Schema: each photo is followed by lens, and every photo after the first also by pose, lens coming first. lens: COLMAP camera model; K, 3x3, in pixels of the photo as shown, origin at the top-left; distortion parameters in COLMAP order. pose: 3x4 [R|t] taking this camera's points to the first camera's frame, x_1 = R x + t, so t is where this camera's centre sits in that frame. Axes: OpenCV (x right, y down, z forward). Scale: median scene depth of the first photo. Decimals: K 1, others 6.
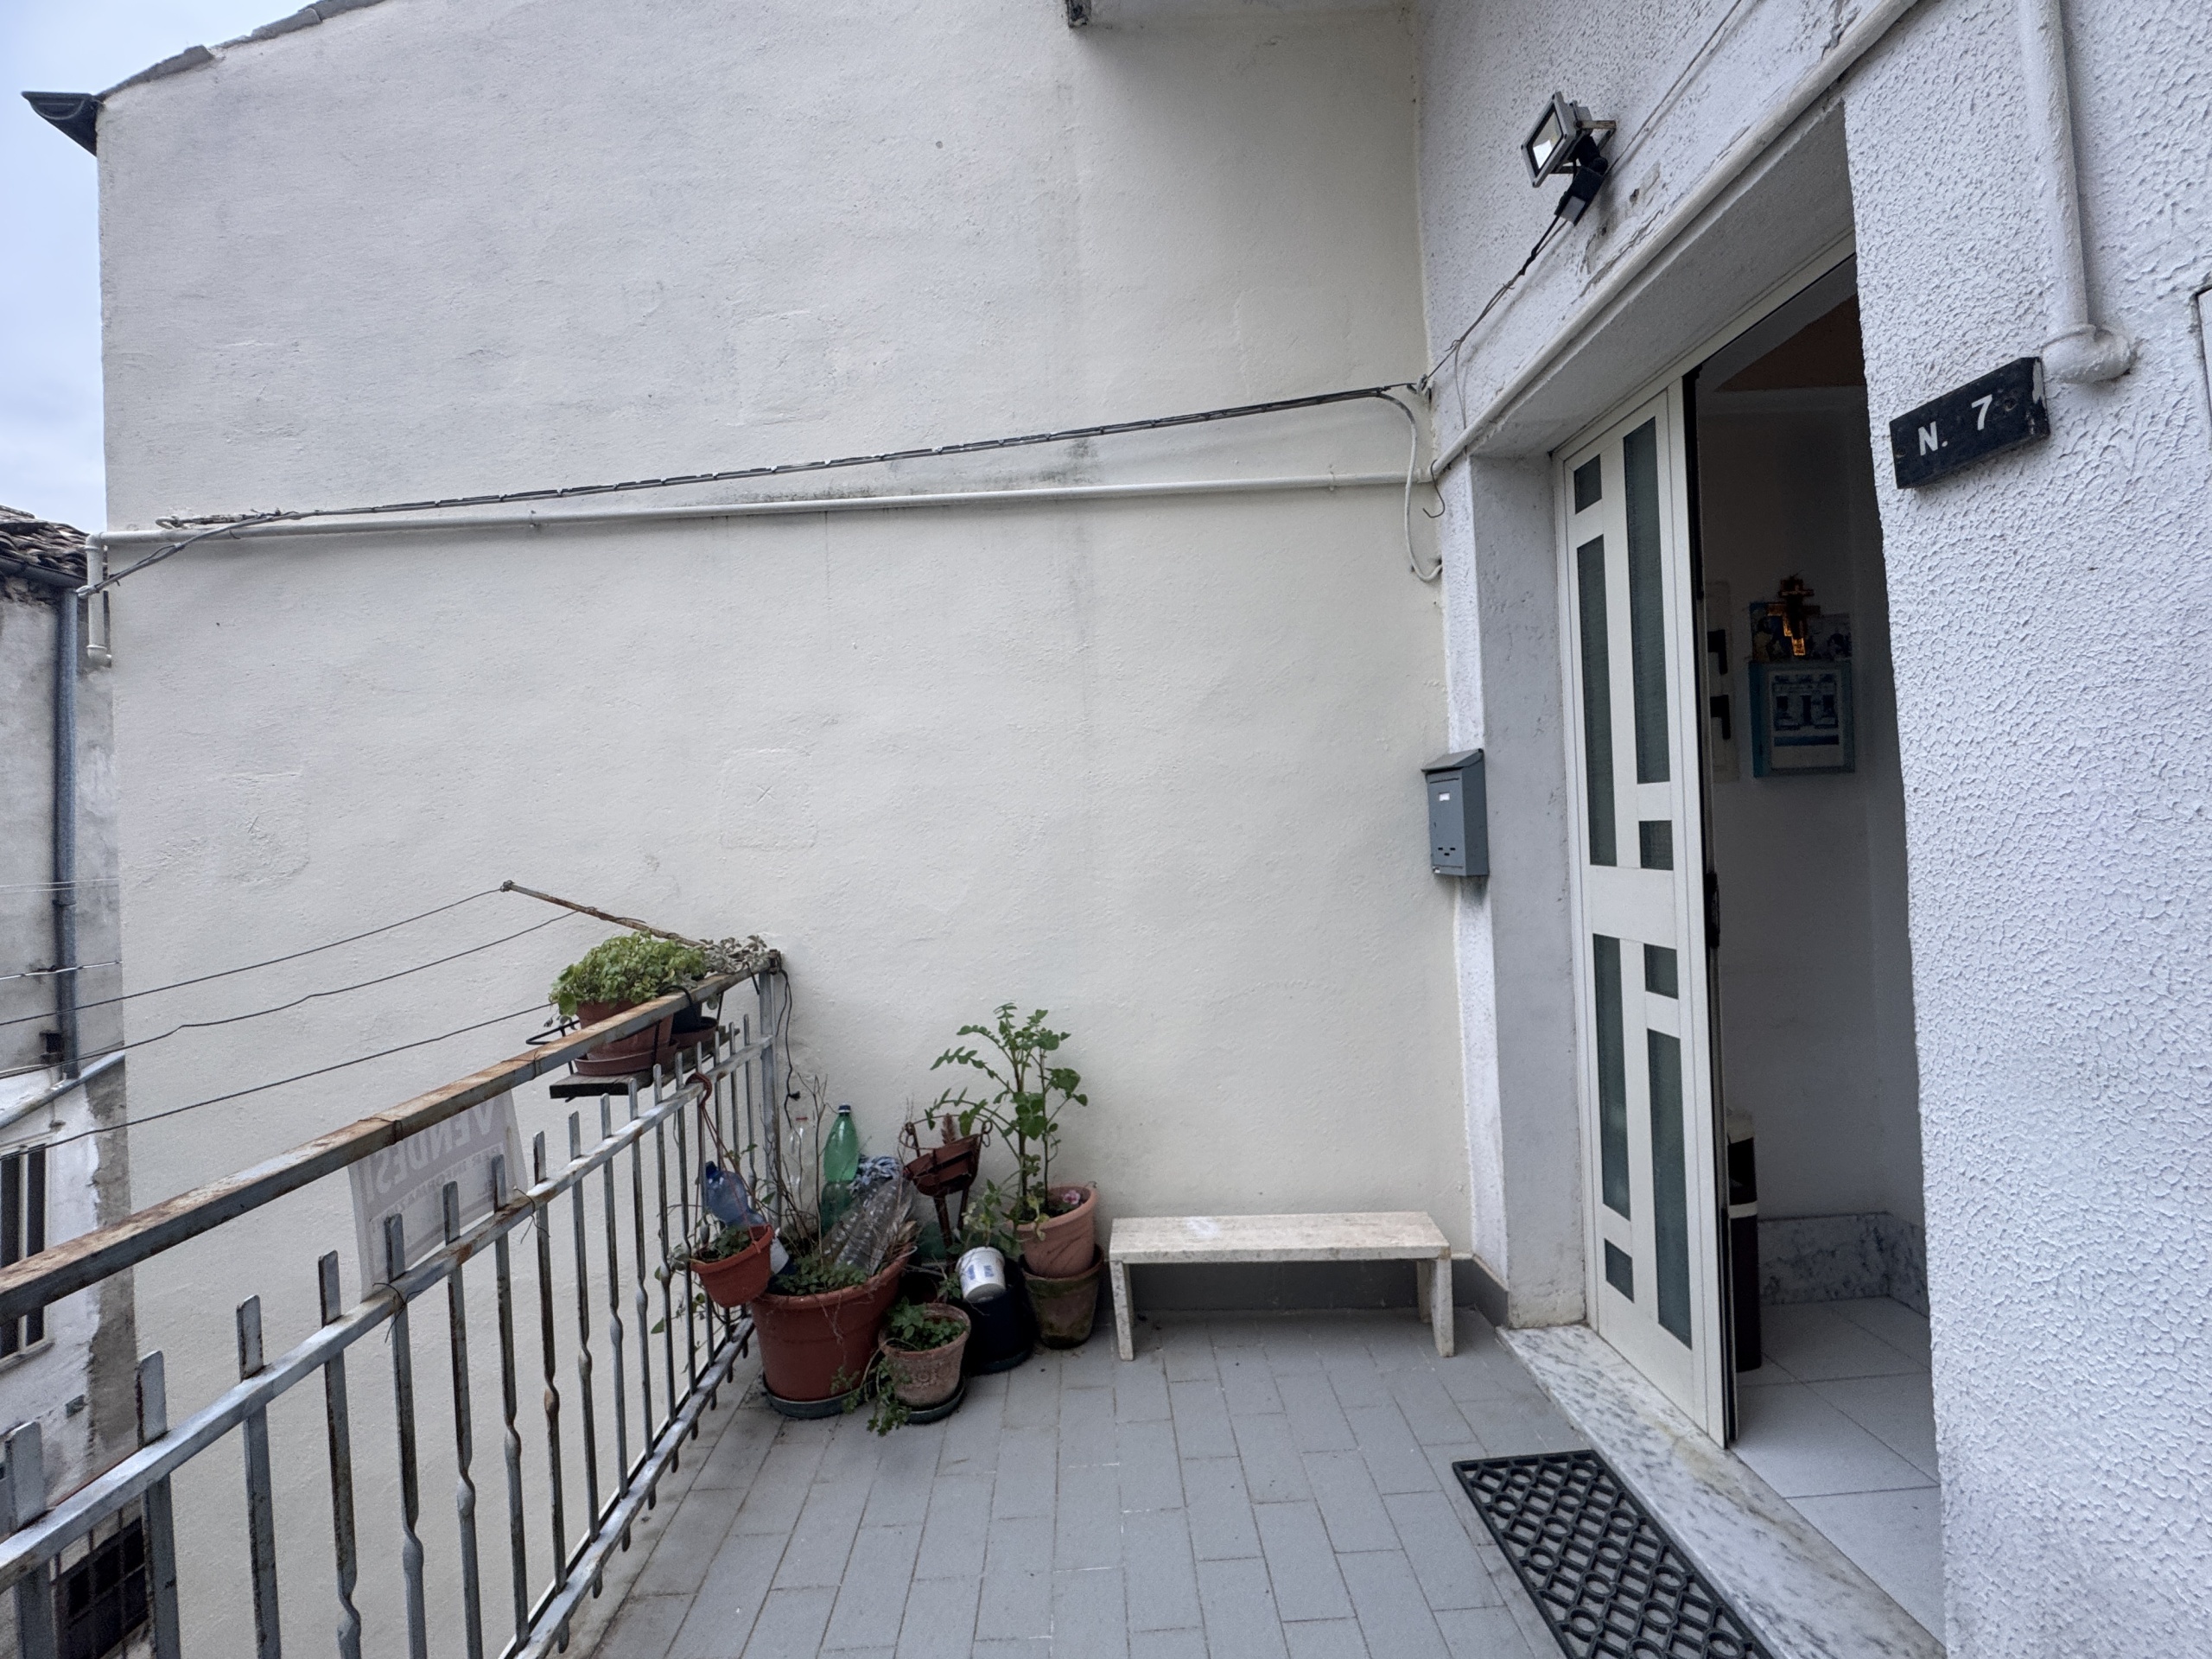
lens RADIAL K [[883.0, 0, 1103.7], [0, 883.0, 820.4], [0, 0, 1]] dist [-0.000919, 0.000579]
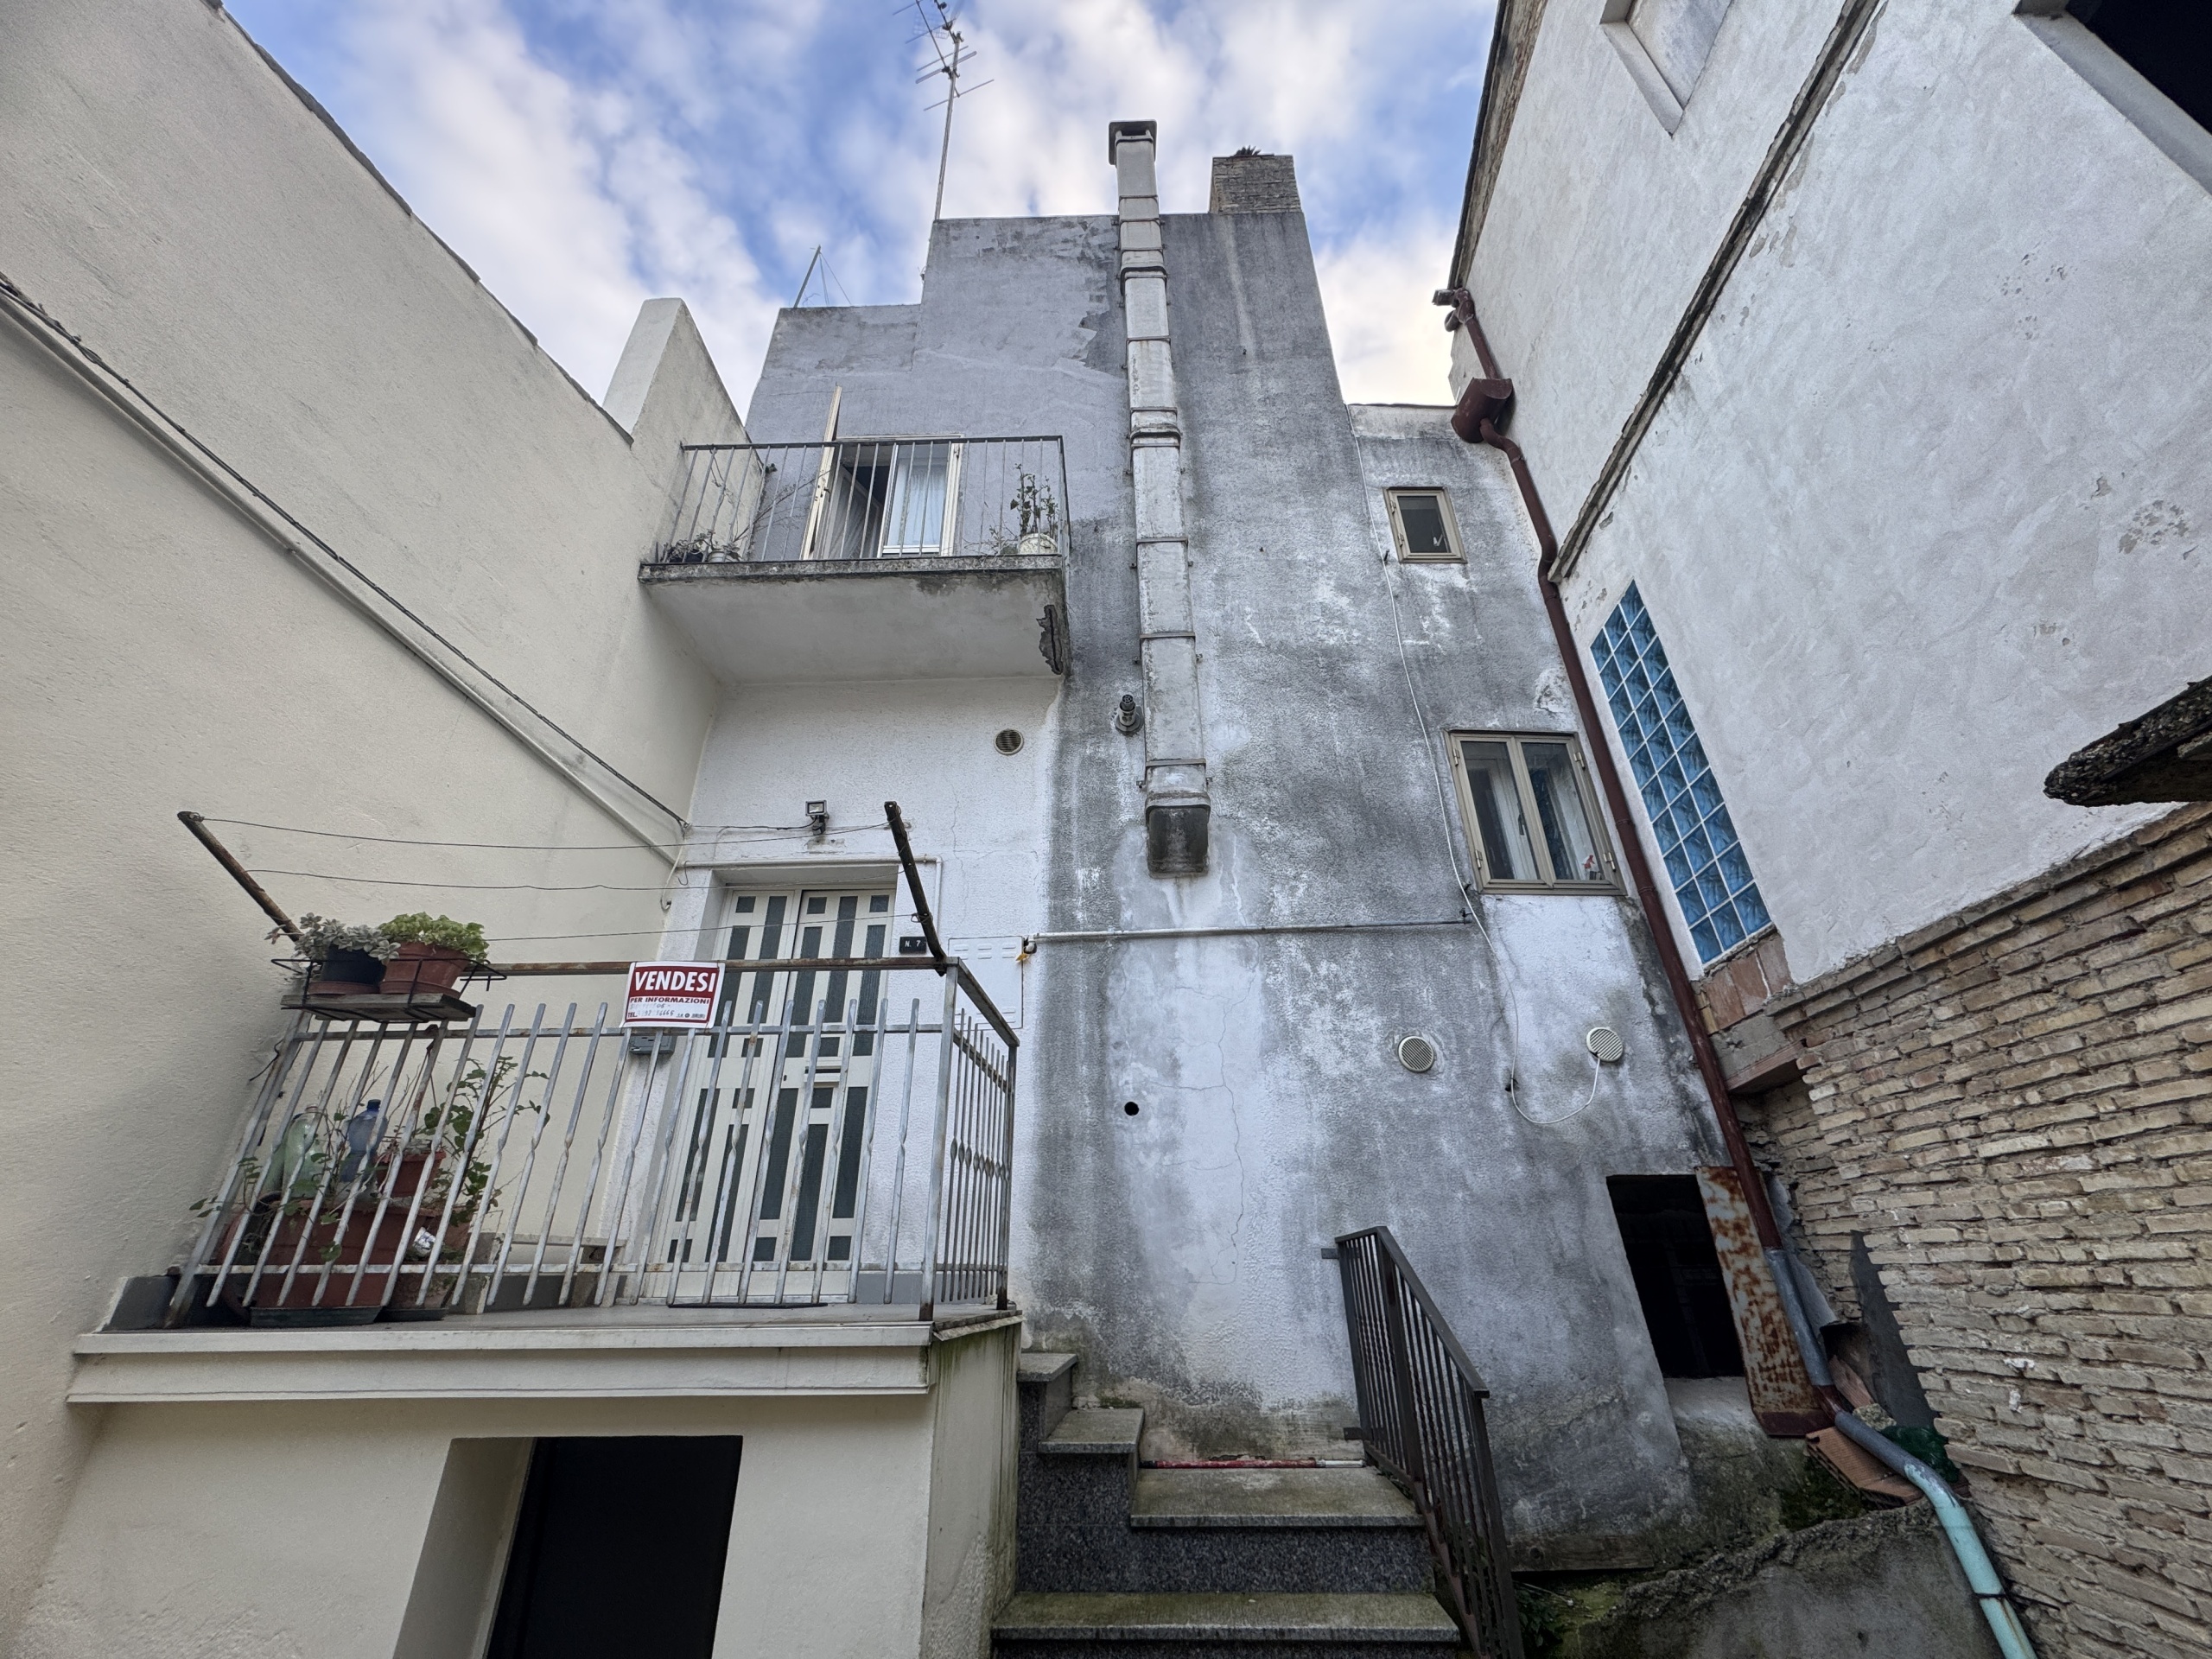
lens RADIAL K [[878.1, 0, 1104.6], [0, 878.1, 818.7], [0, 0, 1]] dist [-0.003315, -0.000394]
pose [[0.048546, 0.496315, 0.866784, -1.585795], [0.006493, 0.867632, -0.497164, 0.619431], [-0.998800, 0.029763, 0.038898, -0.121278]]
